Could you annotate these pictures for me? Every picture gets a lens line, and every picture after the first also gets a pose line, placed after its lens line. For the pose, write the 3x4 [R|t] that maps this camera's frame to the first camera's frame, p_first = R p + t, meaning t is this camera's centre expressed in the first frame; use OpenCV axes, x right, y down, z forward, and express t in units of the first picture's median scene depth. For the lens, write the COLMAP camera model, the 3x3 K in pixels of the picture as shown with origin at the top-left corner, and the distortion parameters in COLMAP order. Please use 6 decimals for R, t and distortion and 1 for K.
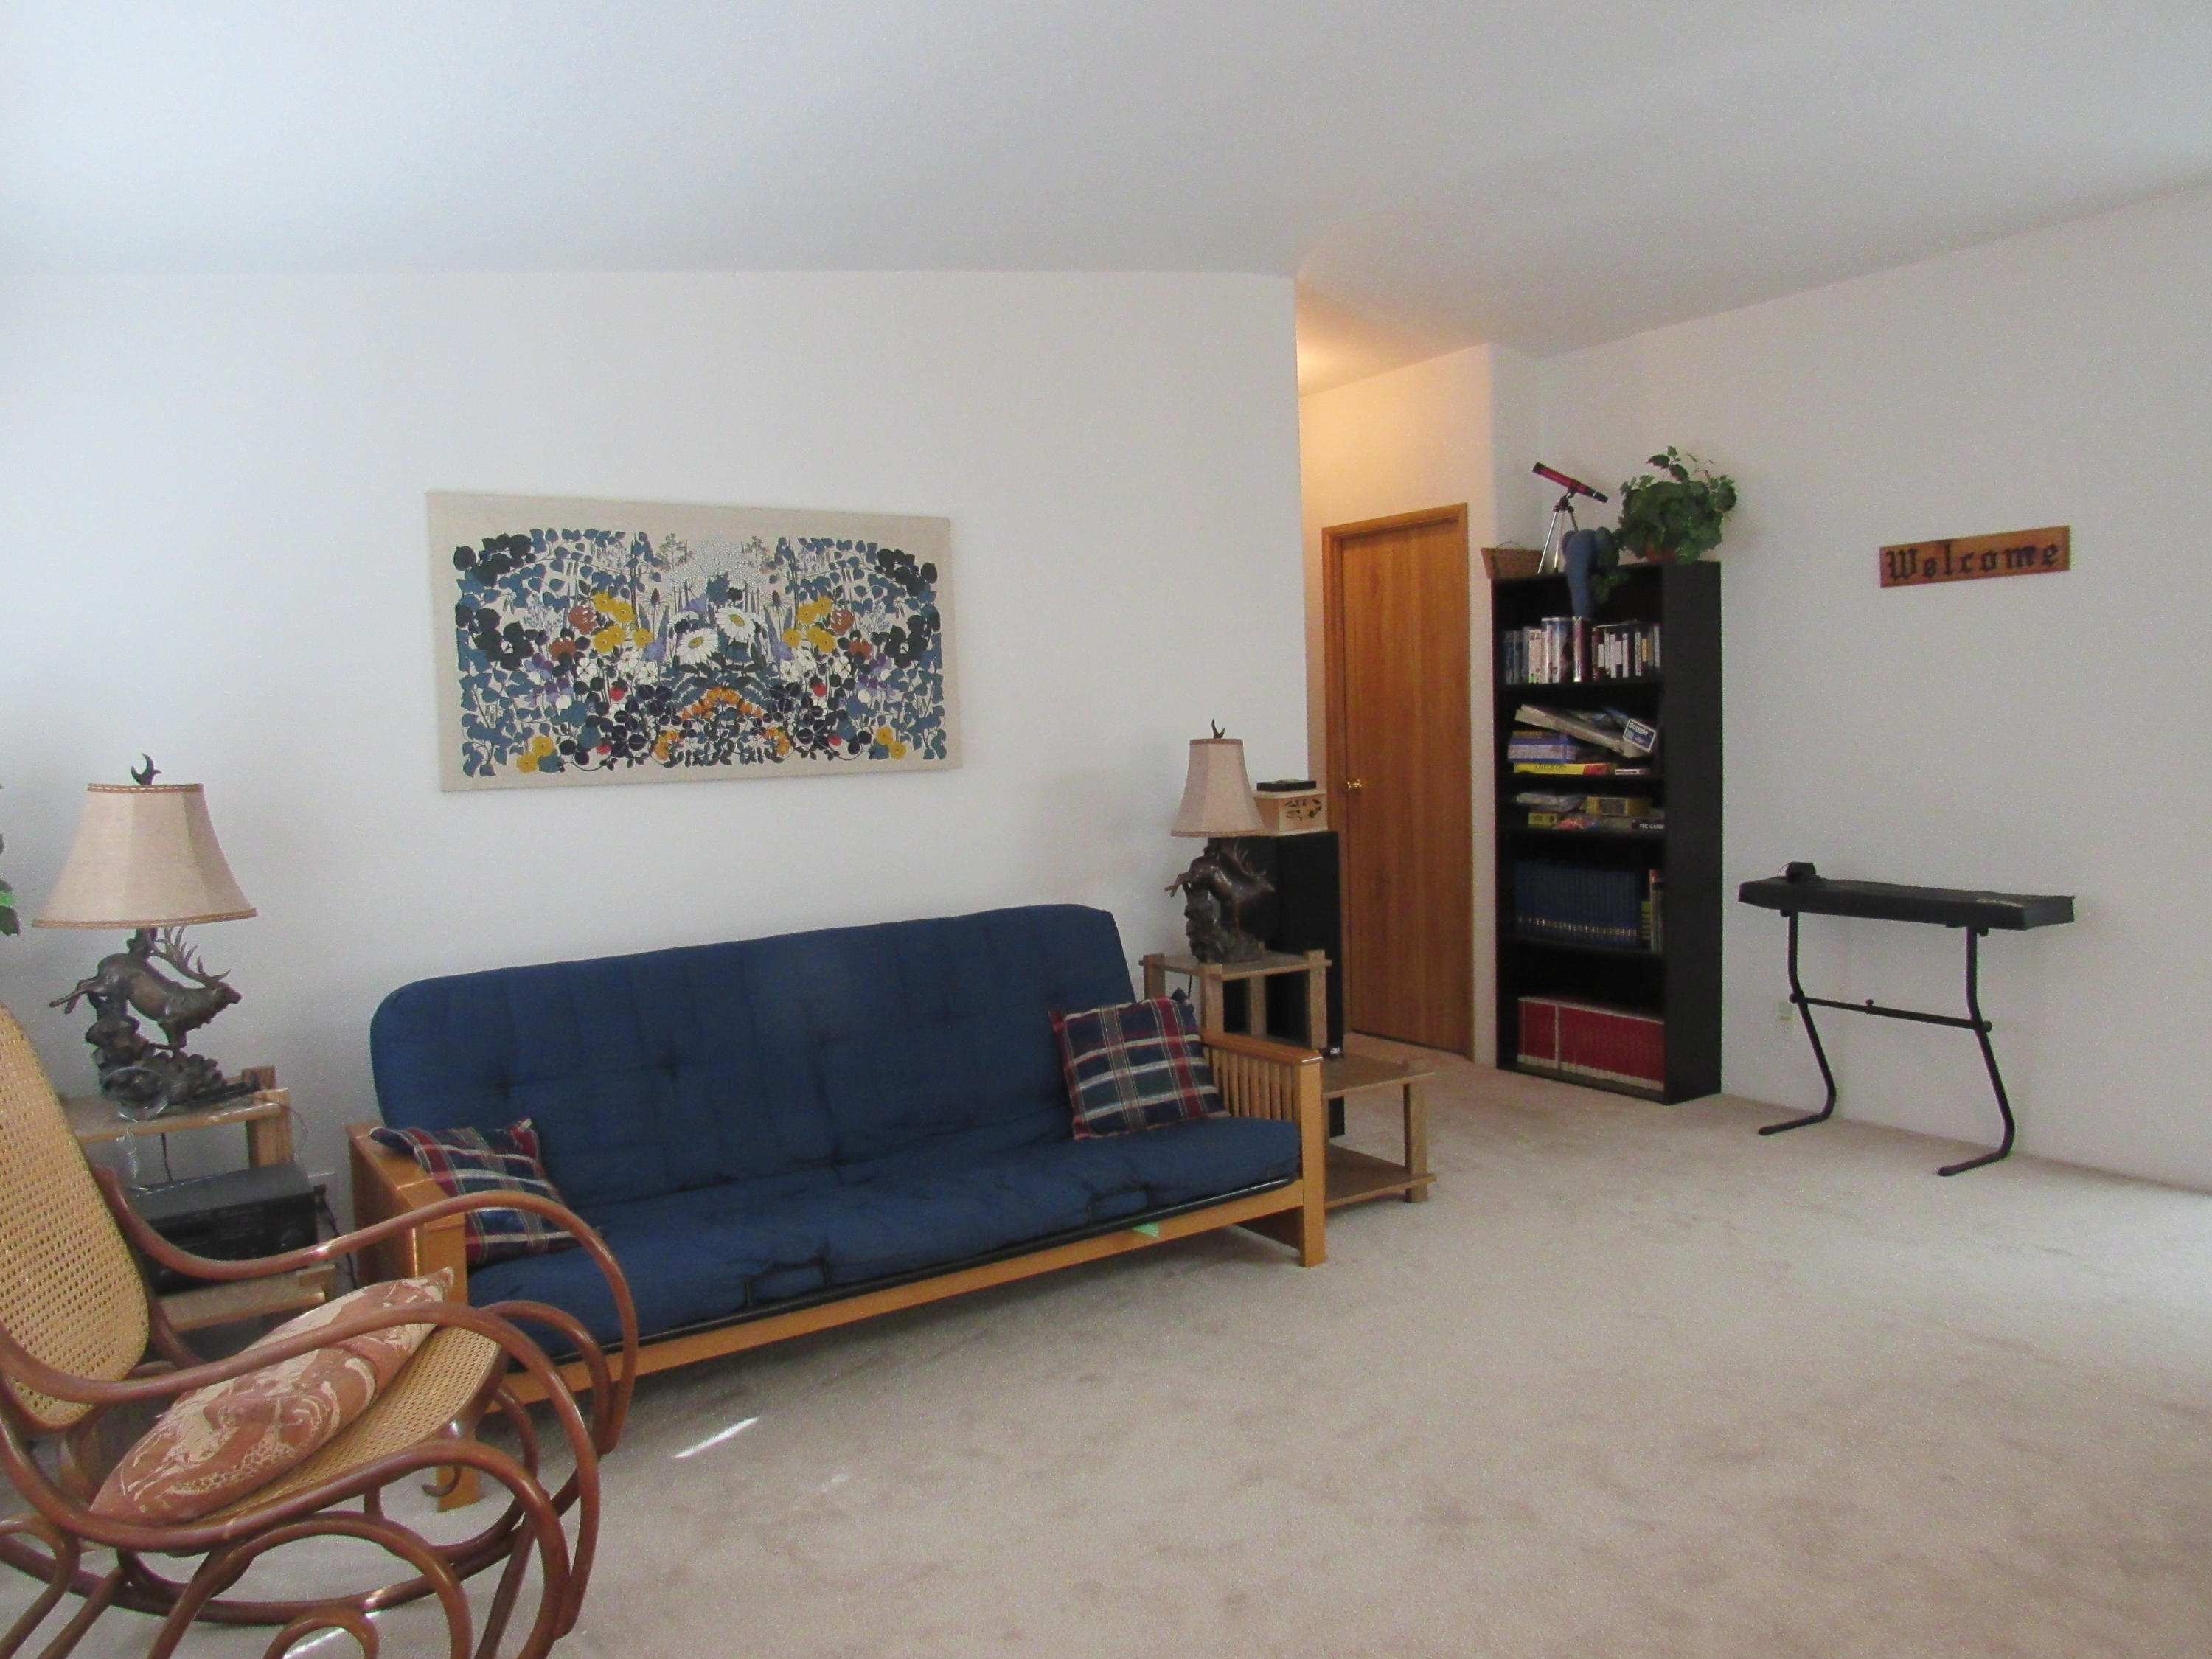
lens RADIAL K [[1594.9, 0, 1095.0], [0, 1594.9, 819.0], [0, 0, 1]] dist [-0.030183, 0.015862]
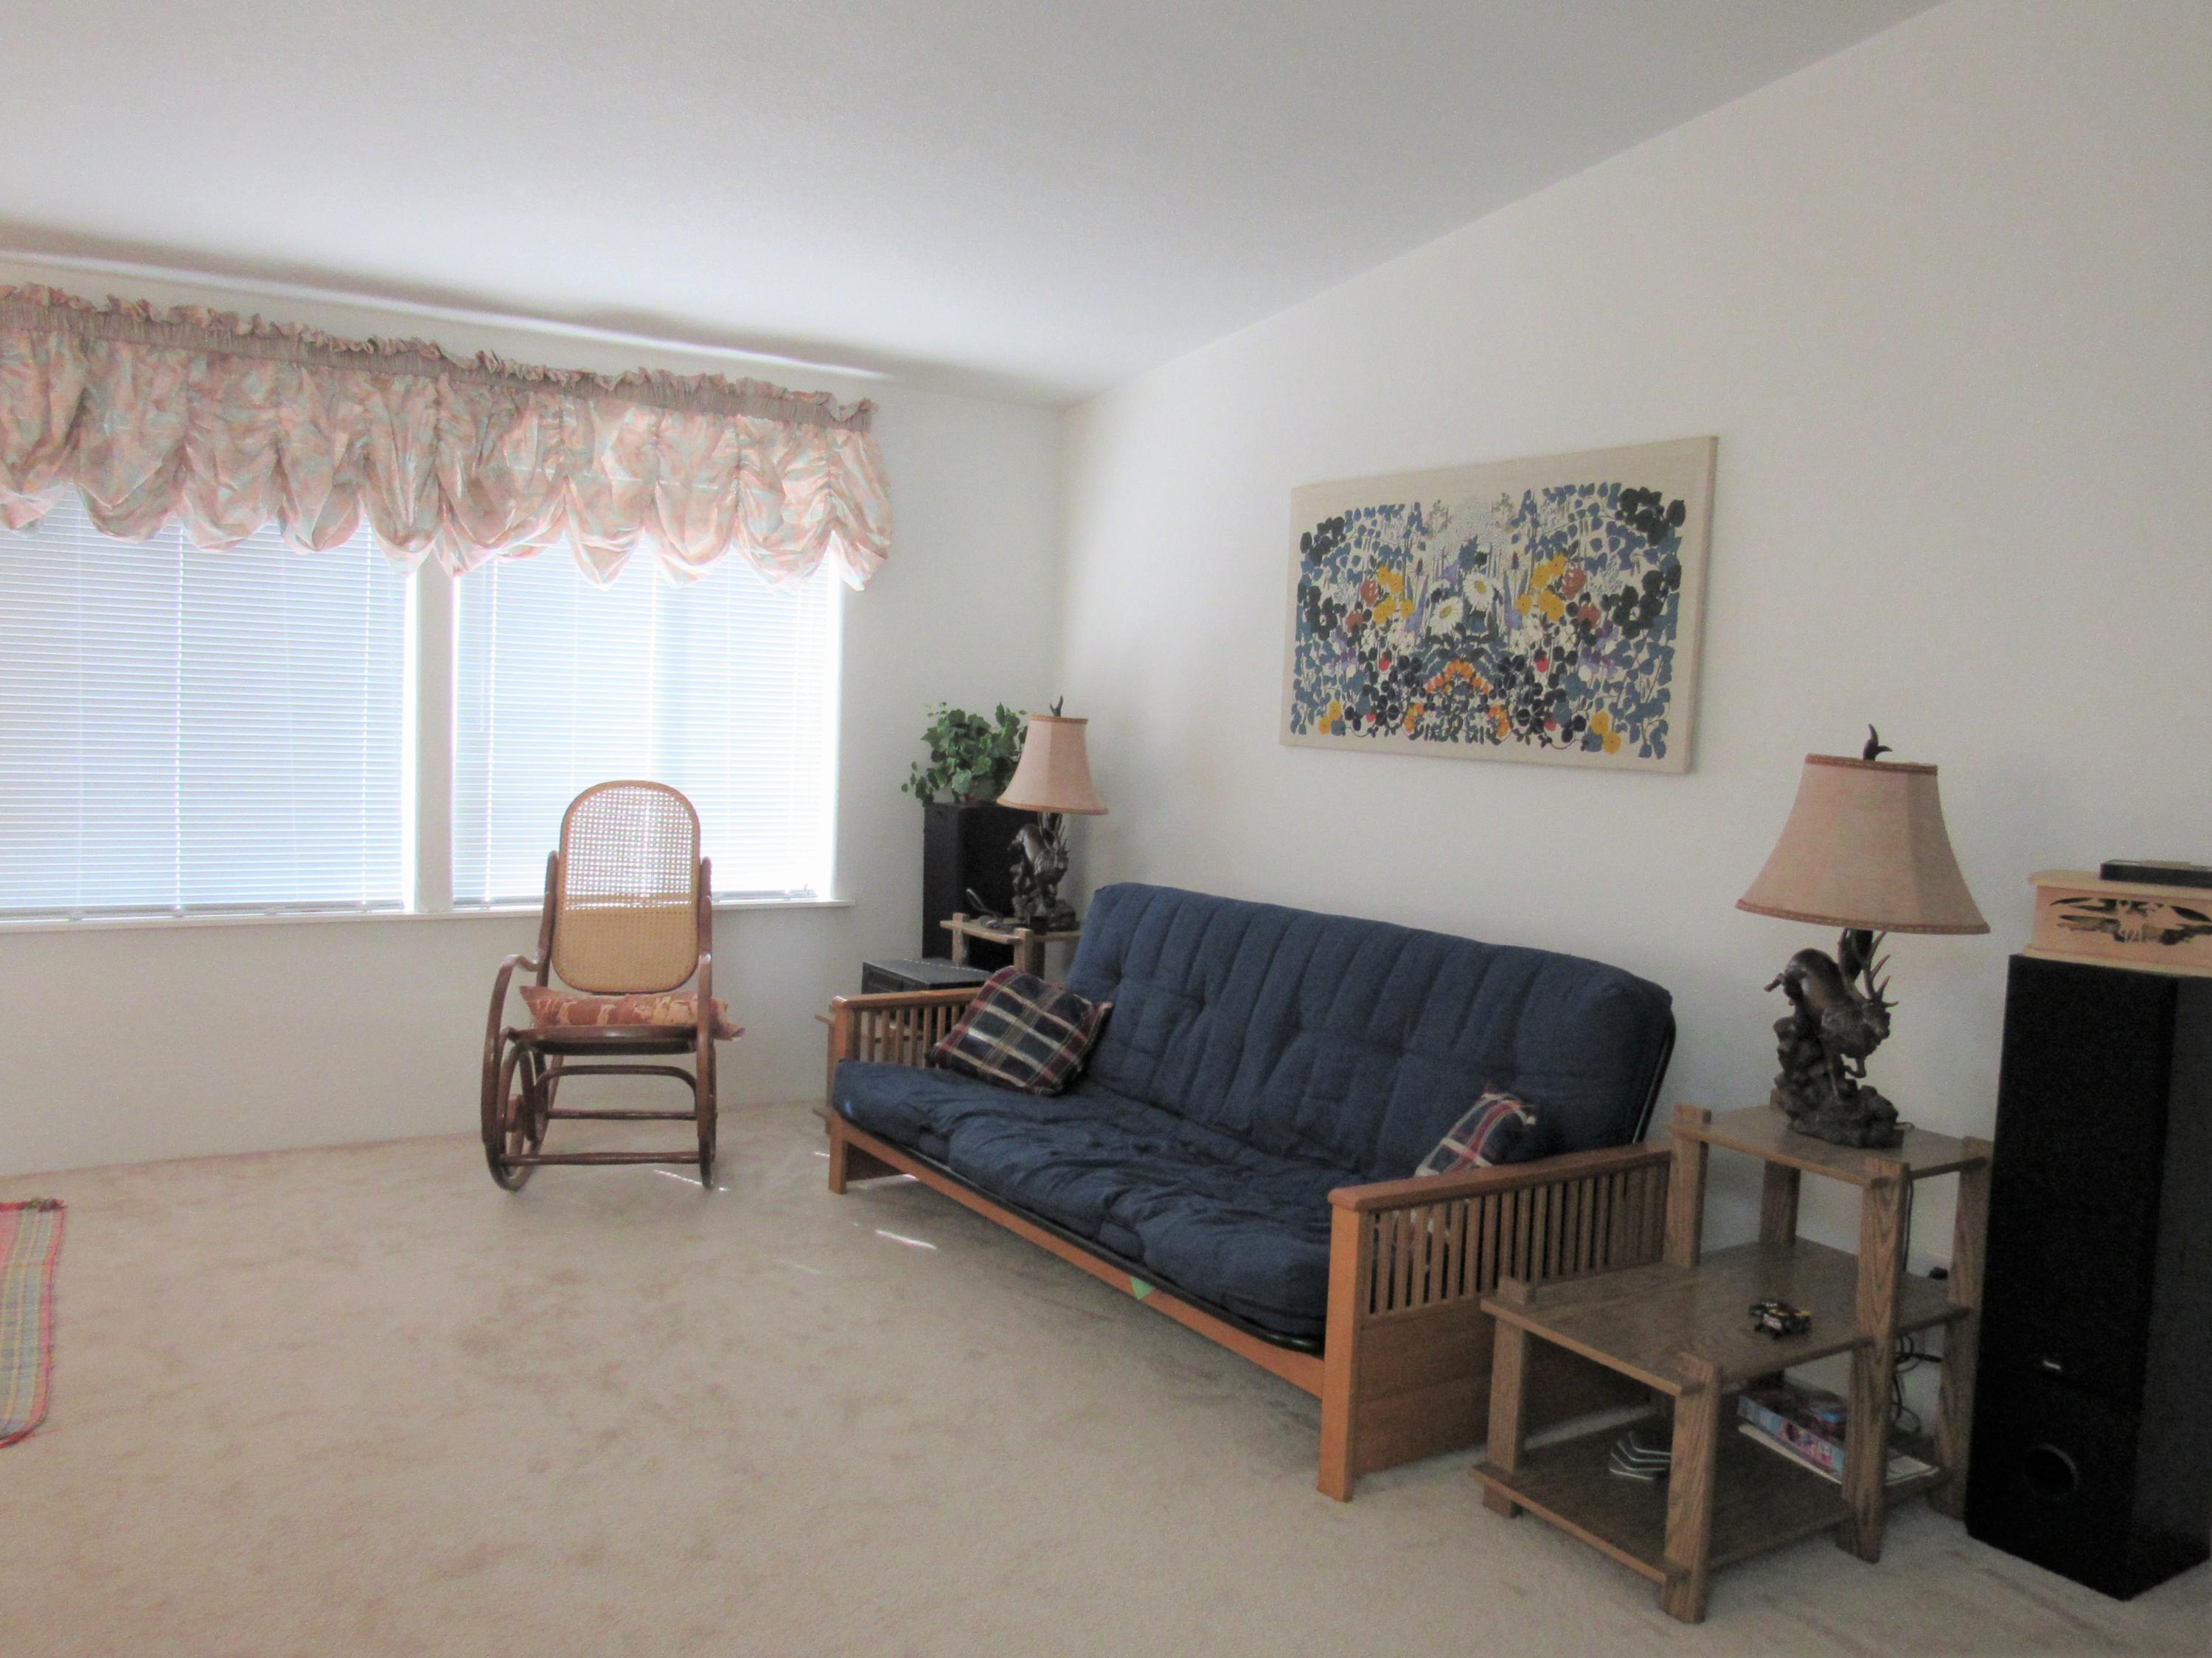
lens RADIAL K [[1695.1, 0, 1103.1], [0, 1695.1, 829.1], [0, 0, 1]] dist [-0.027188, 0.018650]
pose [[-0.002574, 0.104860, -0.994484, 0.492003], [-0.101499, 0.989324, 0.104579, -0.042914], [0.994832, 0.101209, 0.008097, 0.509100]]
